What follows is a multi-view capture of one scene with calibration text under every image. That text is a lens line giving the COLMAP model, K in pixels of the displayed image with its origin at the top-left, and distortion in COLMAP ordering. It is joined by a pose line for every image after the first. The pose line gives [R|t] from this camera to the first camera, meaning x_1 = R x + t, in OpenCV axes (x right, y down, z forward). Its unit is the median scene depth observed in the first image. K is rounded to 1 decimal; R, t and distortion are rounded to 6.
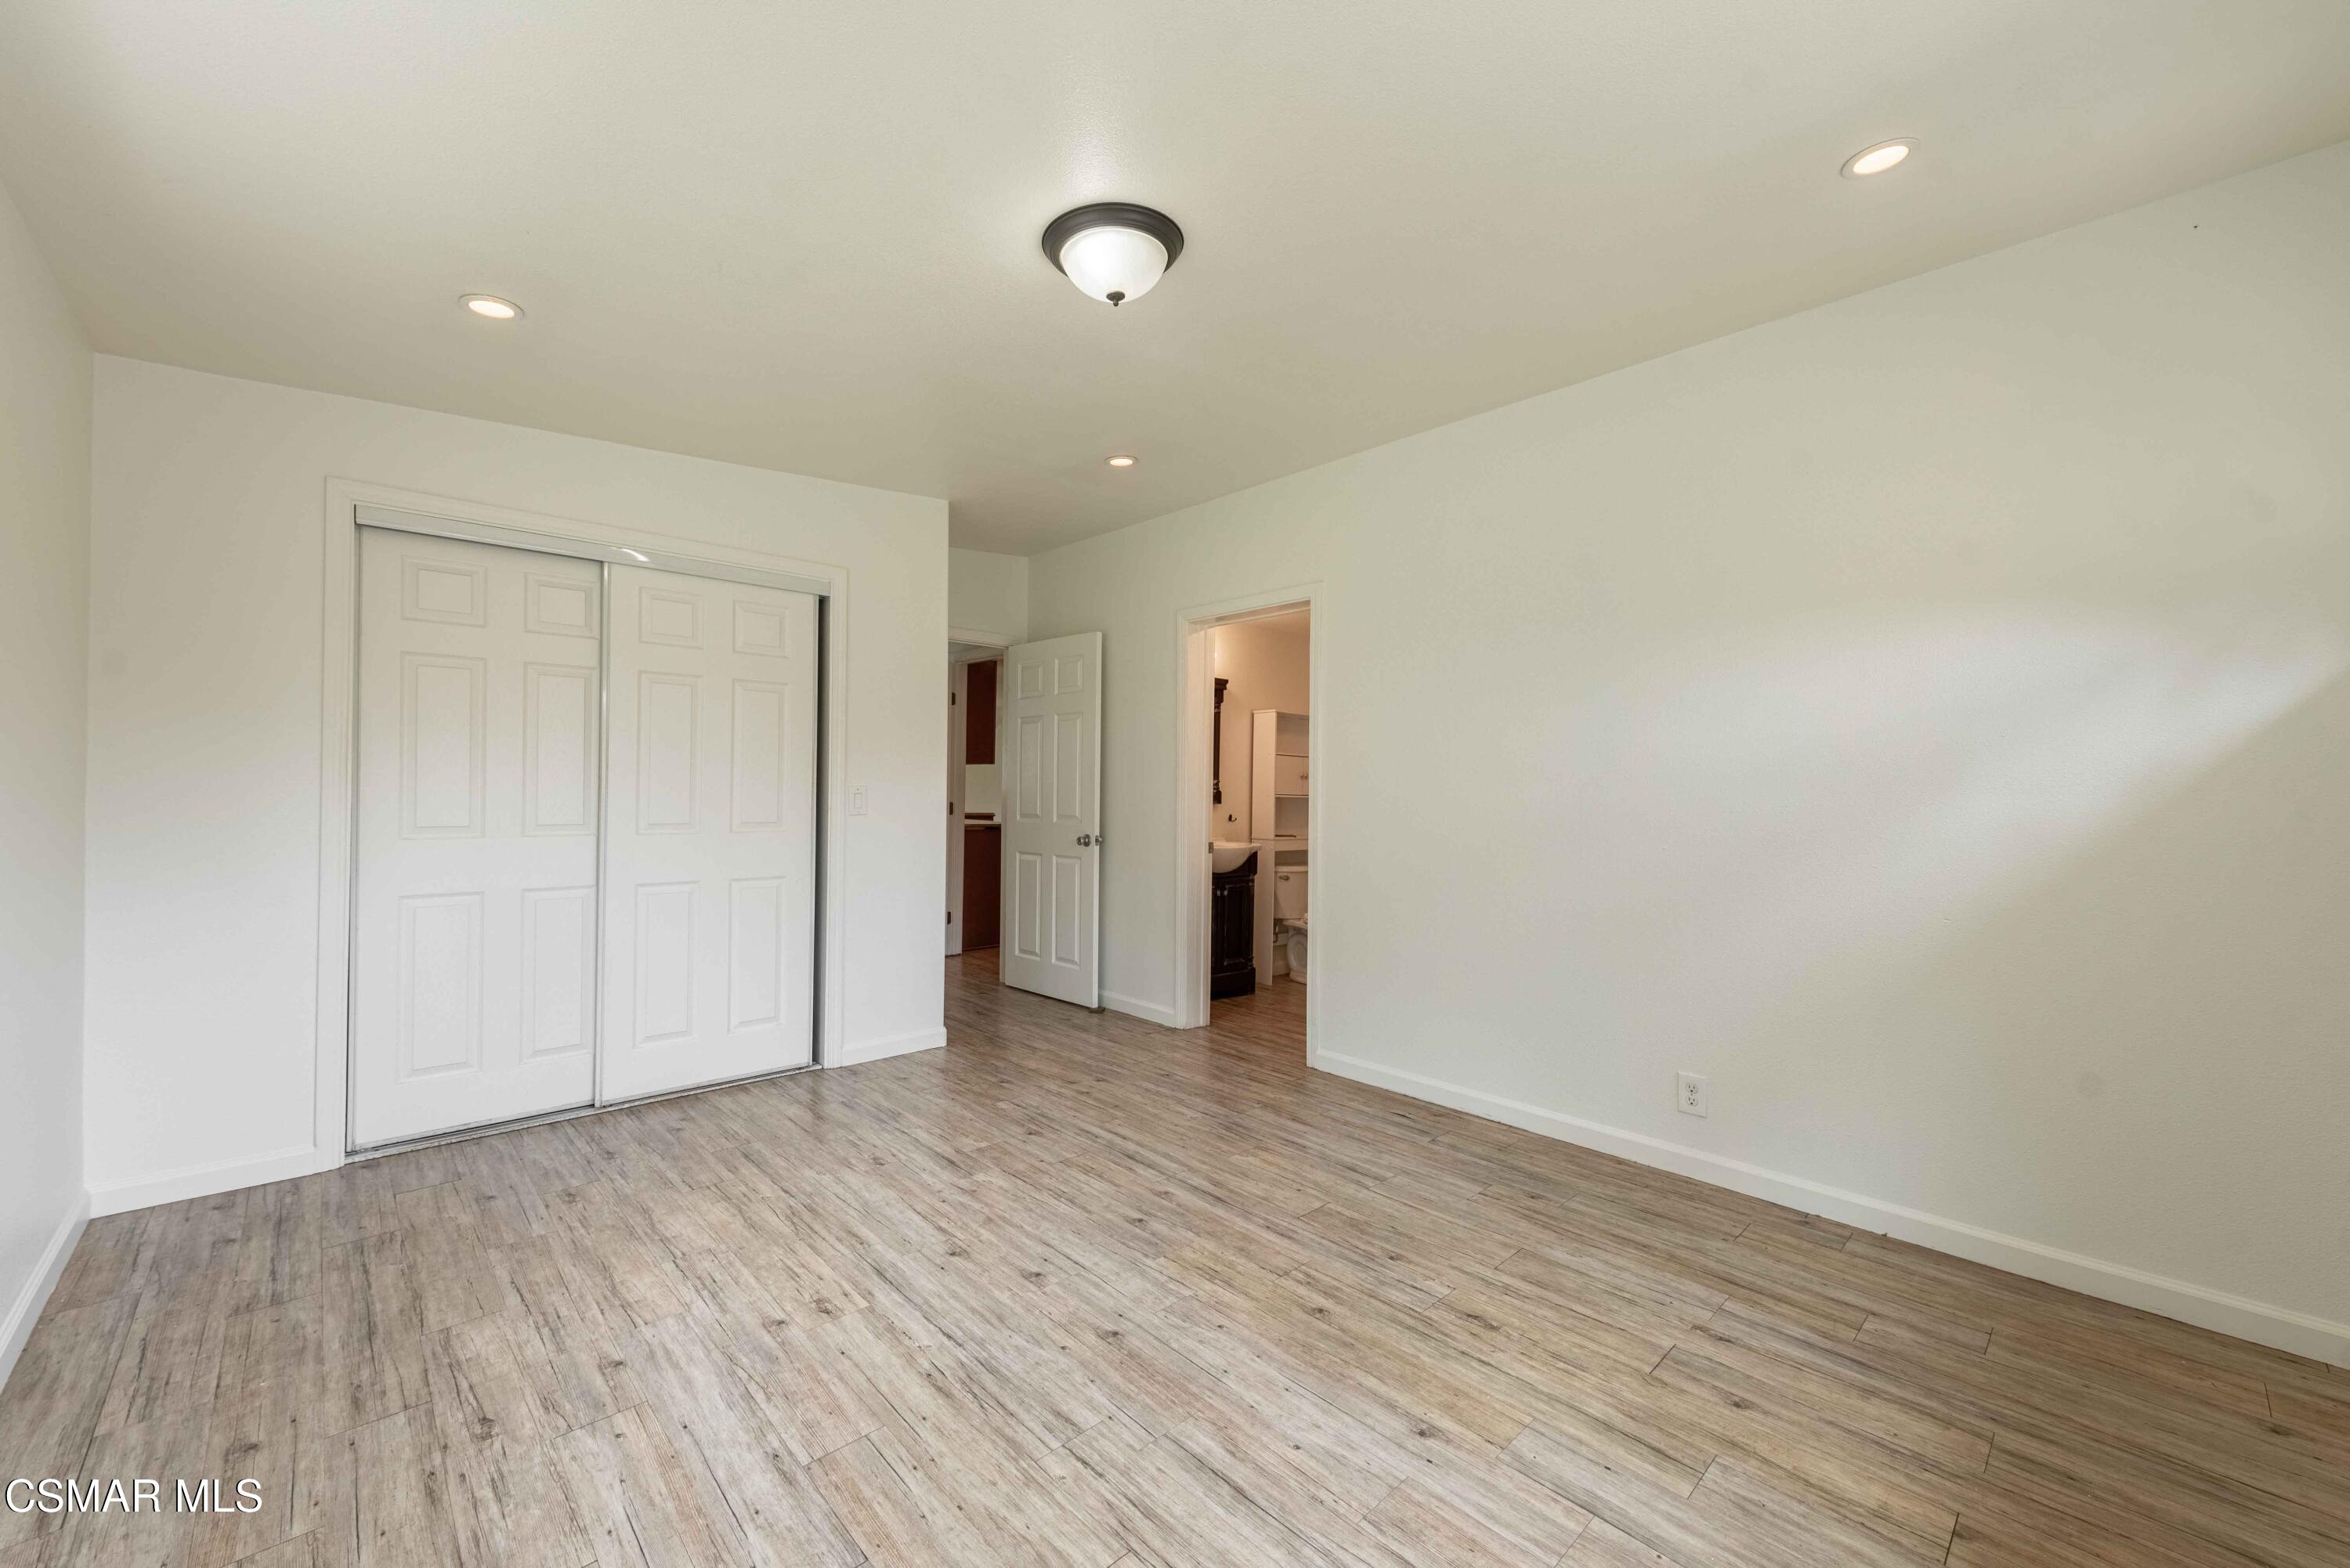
lens RADIAL K [[930.7, 0, 1175.0], [0, 930.7, 784.0], [0, 0, 1]] dist [0.014208, -0.000565]
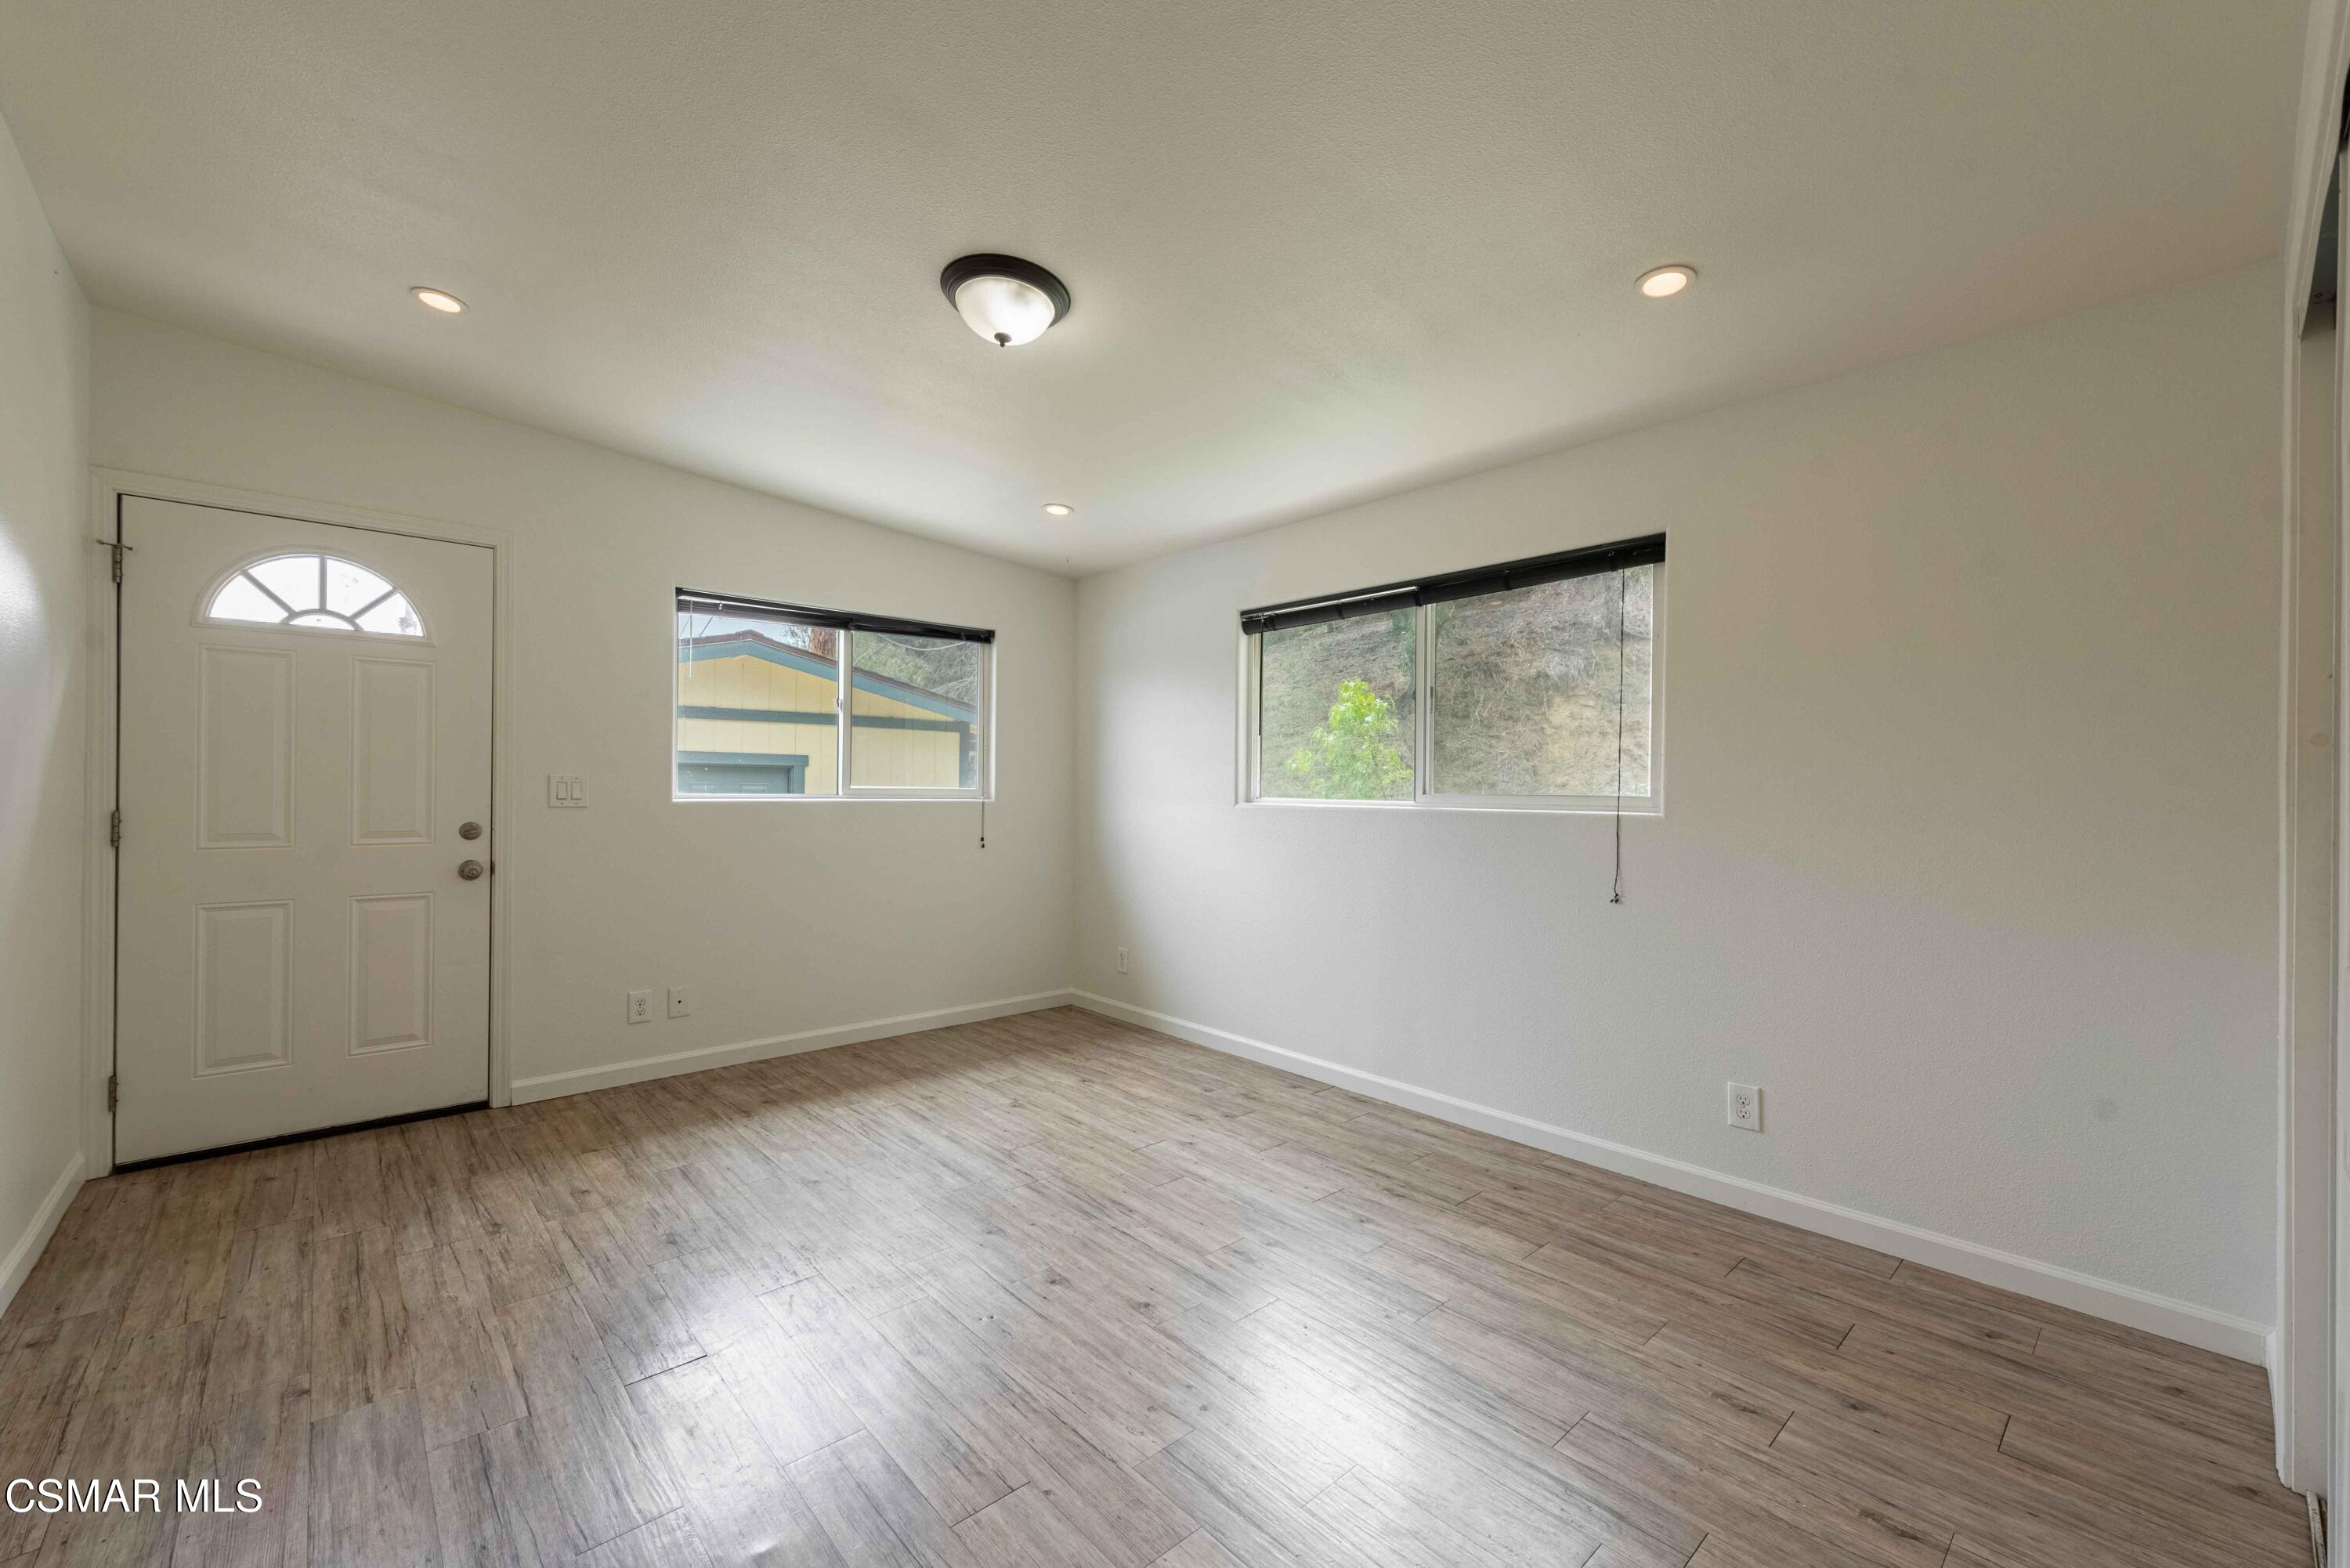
lens RADIAL K [[930.7, 0, 1175.0], [0, 930.7, 784.0], [0, 0, 1]] dist [0.014208, -0.000565]
pose [[-0.999696, -0.020441, 0.013783, -0.298001], [-0.020636, 0.999687, -0.014173, 0.011401], [-0.013489, -0.014453, -0.999805, 2.134825]]
